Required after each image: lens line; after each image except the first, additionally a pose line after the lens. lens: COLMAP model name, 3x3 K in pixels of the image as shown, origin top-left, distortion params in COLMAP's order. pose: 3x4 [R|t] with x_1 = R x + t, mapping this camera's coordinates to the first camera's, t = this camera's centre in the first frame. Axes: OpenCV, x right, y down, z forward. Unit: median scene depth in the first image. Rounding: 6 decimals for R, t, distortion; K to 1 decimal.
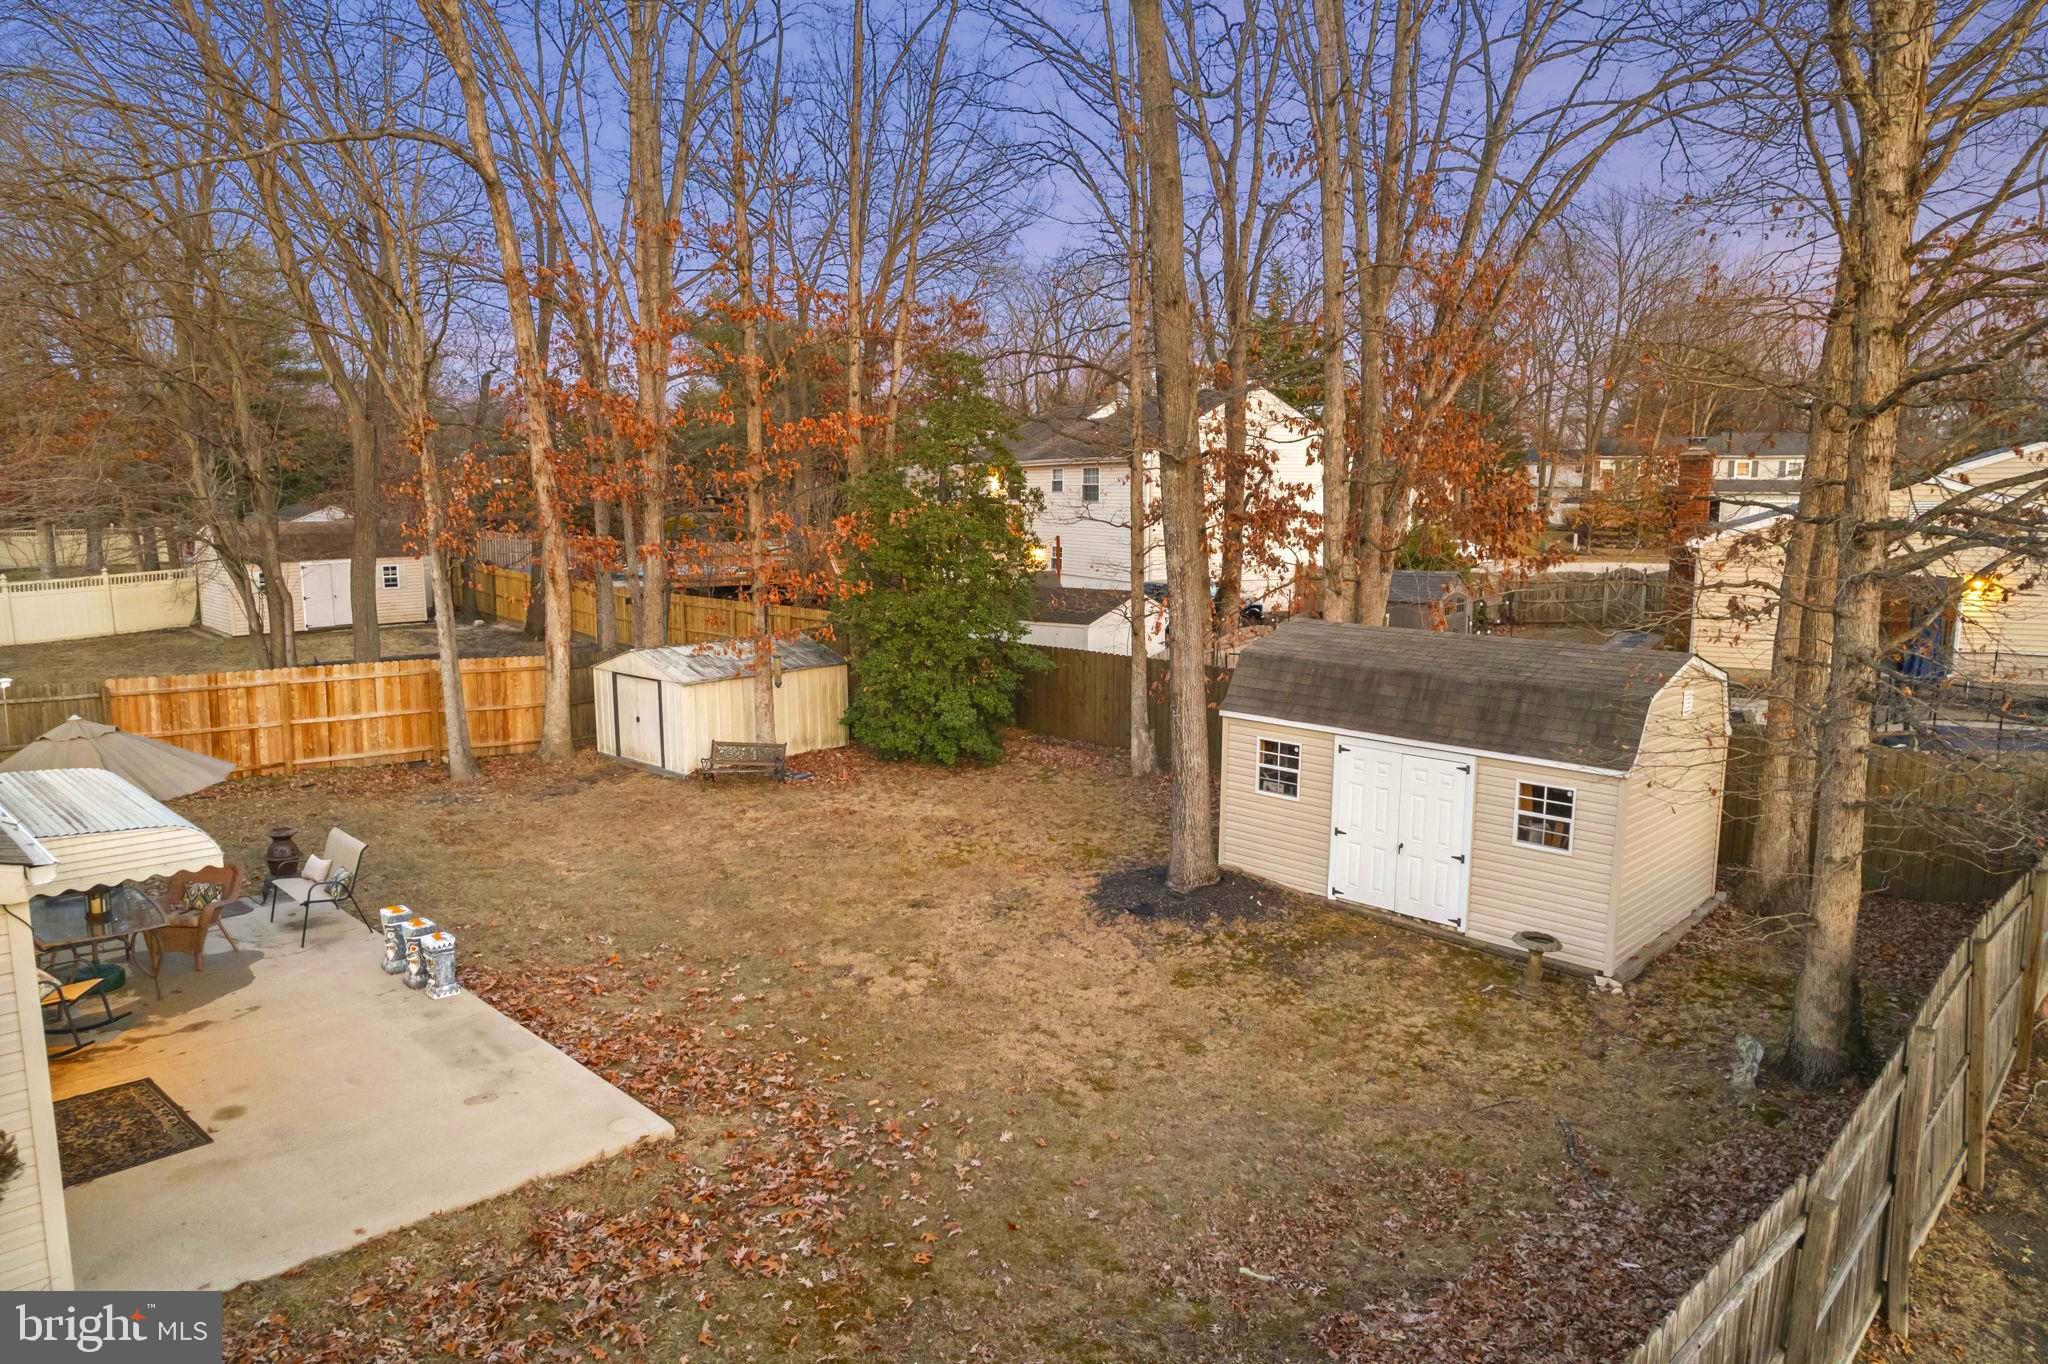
lens RADIAL K [[1335.0, 0, 1021.0], [0, 1335.0, 691.2], [0, 0, 1]] dist [-0.046328, 0.016612]
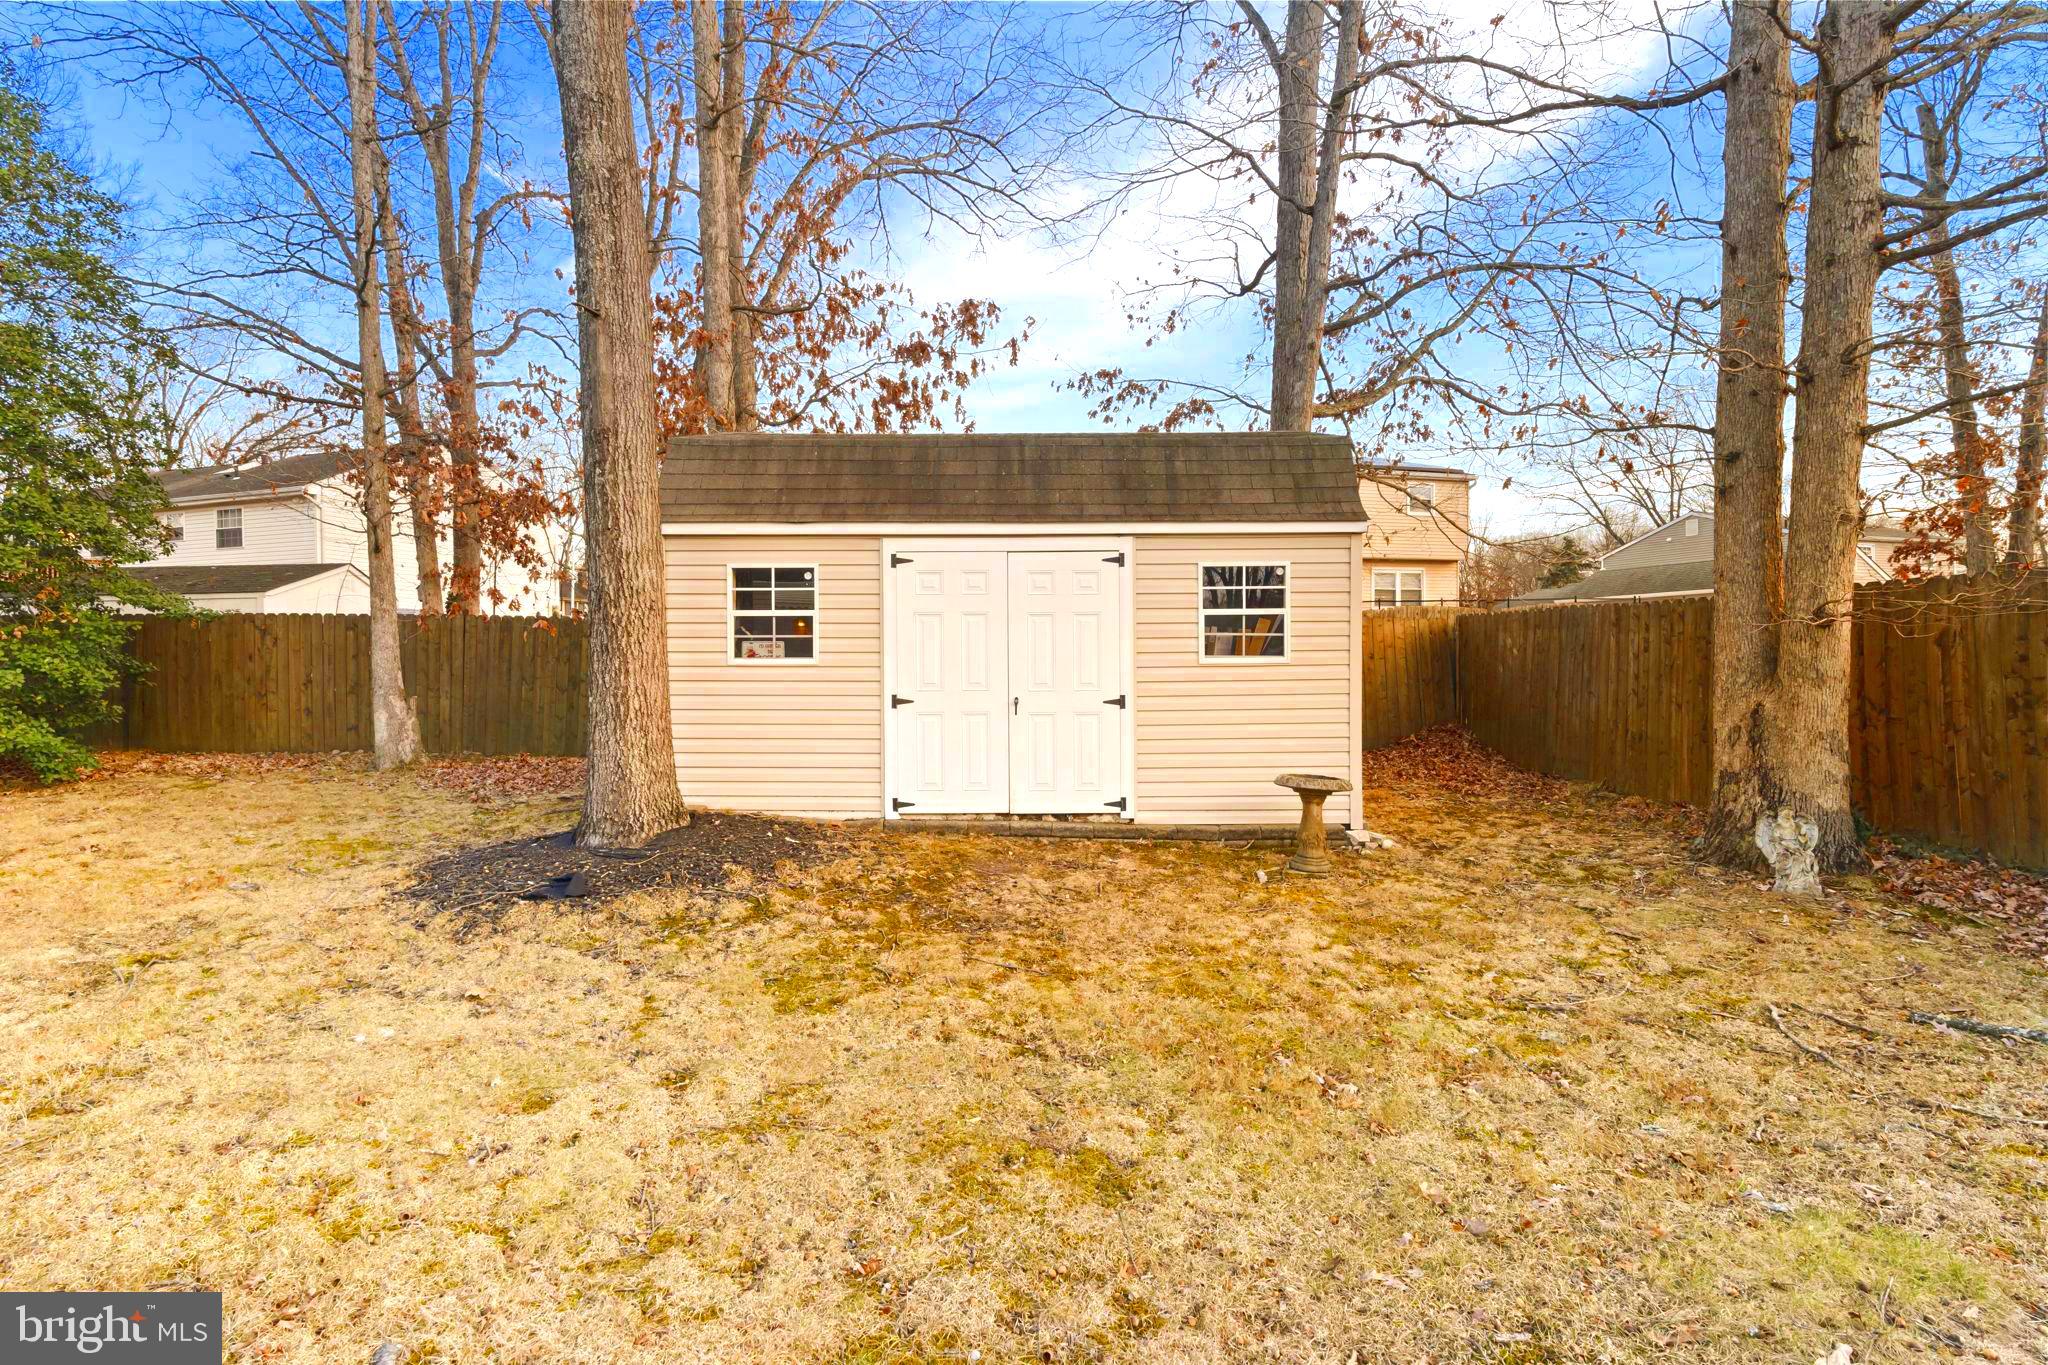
lens RADIAL K [[919.2, 0, 1023.0], [0, 919.2, 679.4], [0, 0, 1]] dist [-0.005011, 0.000189]
pose [[0.705900, -0.017393, 0.708098, -0.013984], [0.117379, 0.988749, -0.092728, 0.138092], [-0.698518, 0.148572, 0.699999, 0.657527]]
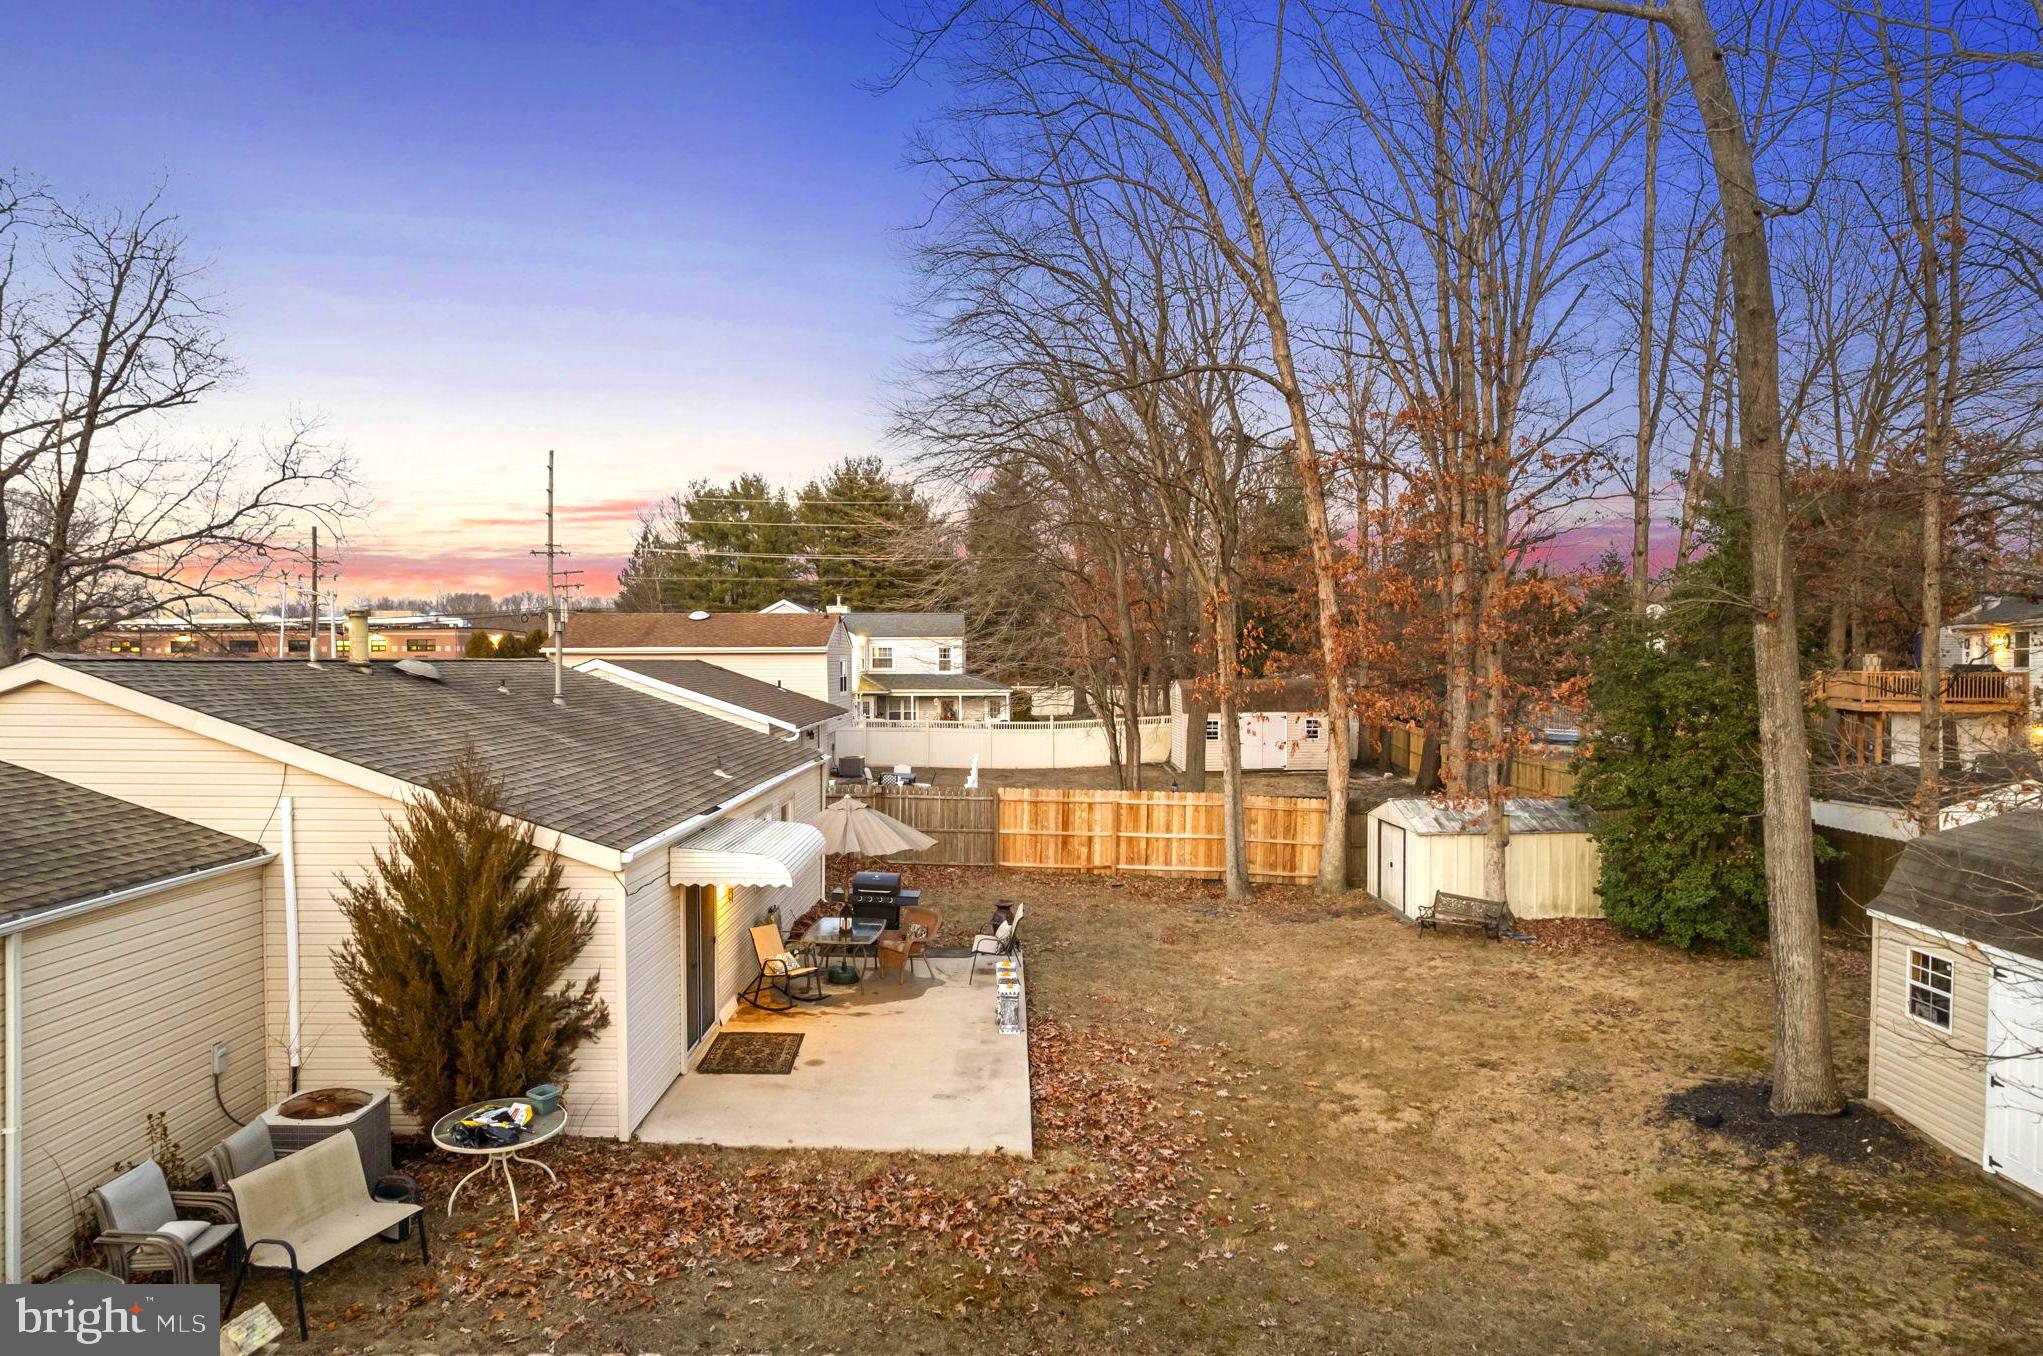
lens RADIAL K [[1324.4, 0, 1012.0], [0, 1324.4, 681.4], [0, 0, 1]] dist [-0.031931, 0.026955]
pose [[0.704256, 0.011167, -0.709858, 0.367762], [-0.105877, 0.990347, -0.089462, 0.003864], [0.702007, 0.138162, 0.698640, 0.036162]]
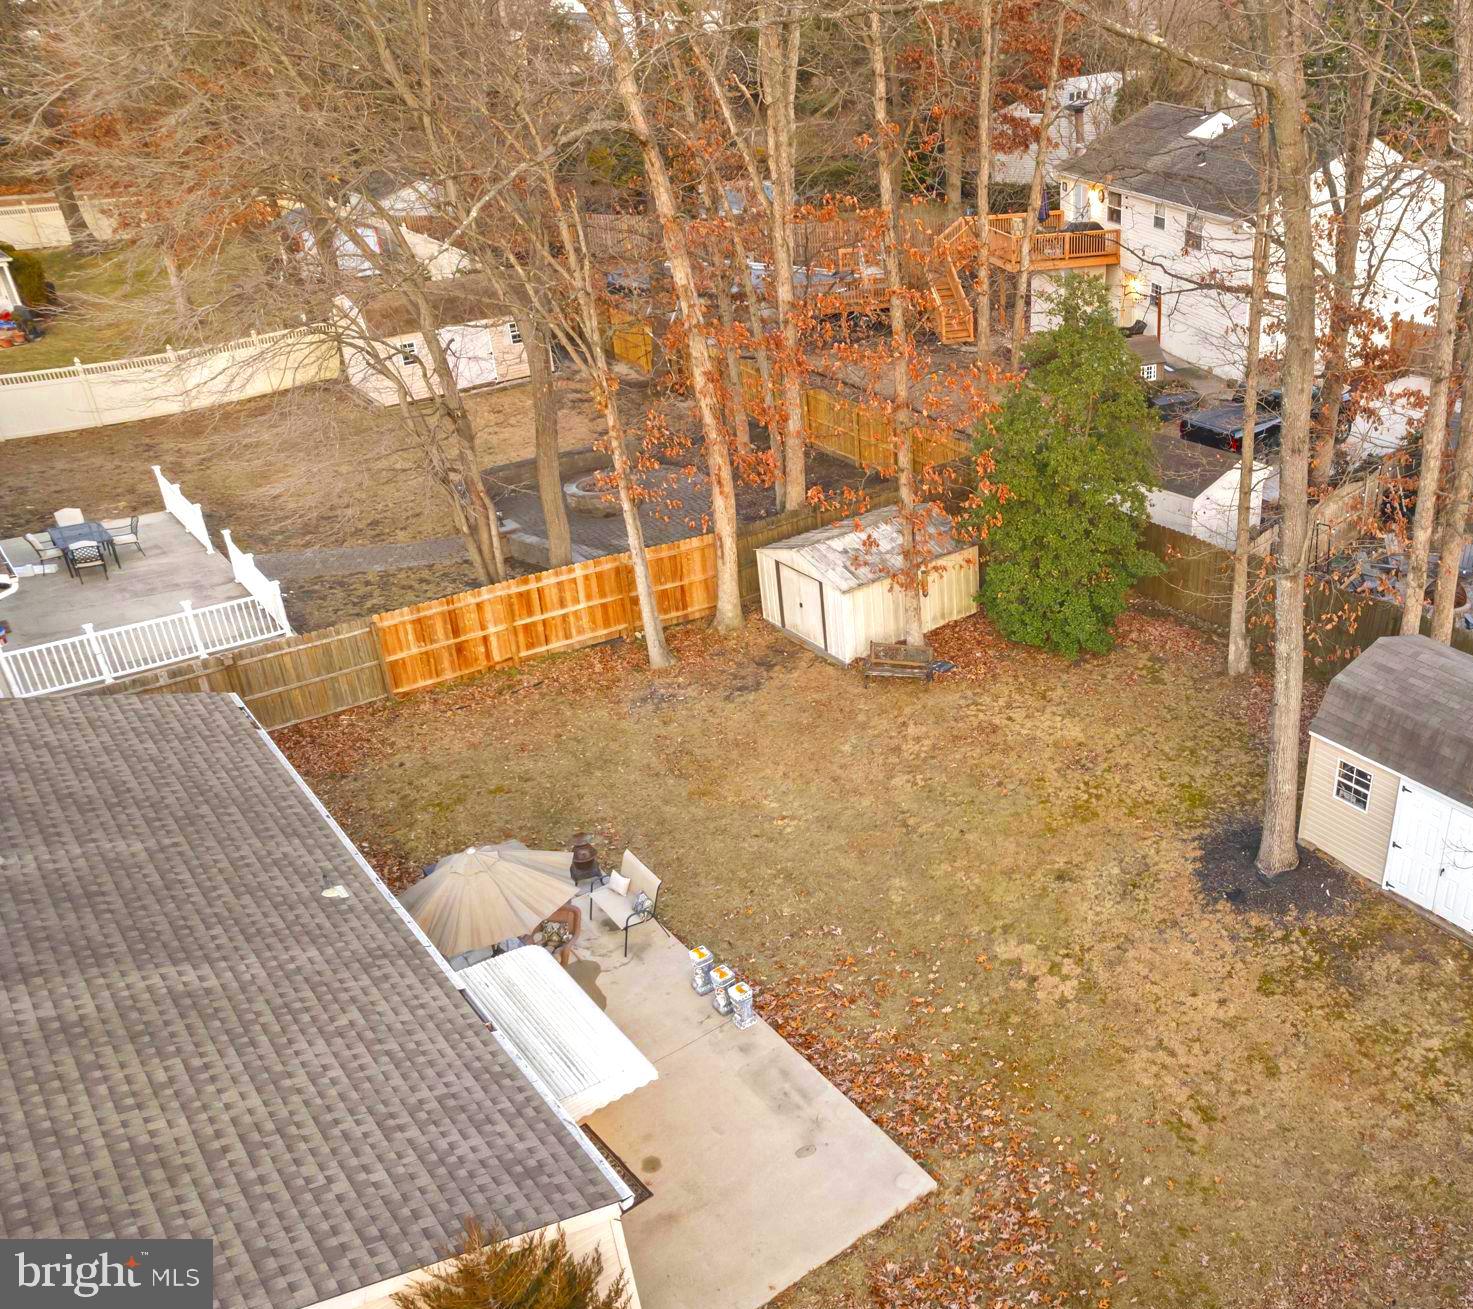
lens RADIAL K [[1350.9, 0, 1021.8], [0, 1350.9, 693.6], [0, 0, 1]] dist [-0.038011, -0.004054]
pose [[0.998822, 0.024547, -0.041862, -0.066770], [-0.008396, 0.937035, 0.349136, -0.467646], [0.047796, -0.348373, 0.936137, -0.168849]]
